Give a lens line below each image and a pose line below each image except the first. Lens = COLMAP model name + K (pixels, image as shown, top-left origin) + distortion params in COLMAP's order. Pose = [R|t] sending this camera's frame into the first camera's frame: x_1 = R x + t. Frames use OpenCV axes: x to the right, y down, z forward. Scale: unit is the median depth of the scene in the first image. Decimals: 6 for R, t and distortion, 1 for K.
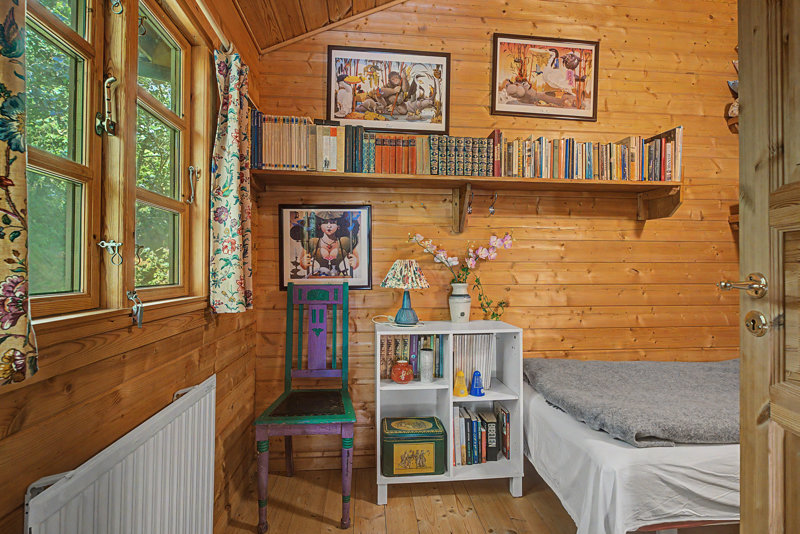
lens RADIAL K [[364.4, 0, 398.7], [0, 364.4, 265.5], [0, 0, 1]] dist [-0.000204, 0.000448]
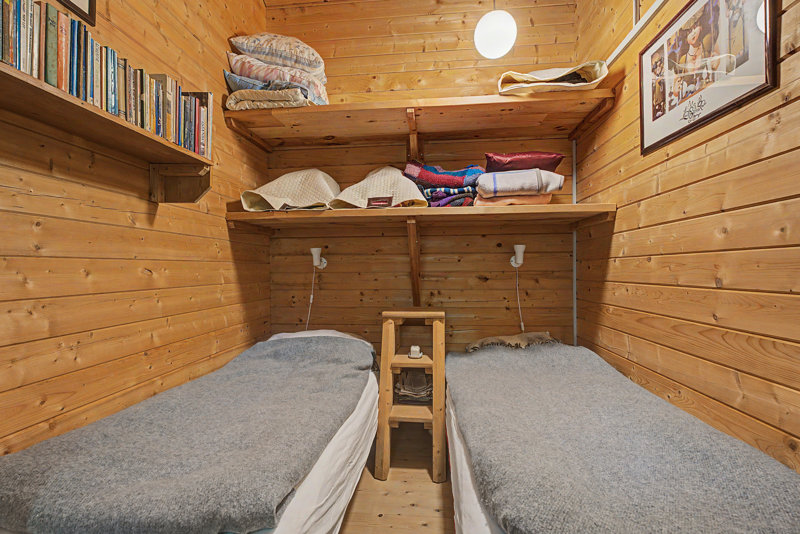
lens RADIAL K [[383.3, 0, 398.9], [0, 383.3, 274.0], [0, 0, 1]] dist [0.000640, 0.000412]
pose [[0.200849, -0.018741, 0.979443, 0.007475], [0.004477, 0.999824, 0.018213, 0.009257], [-0.979612, 0.000727, 0.200898, 0.376719]]
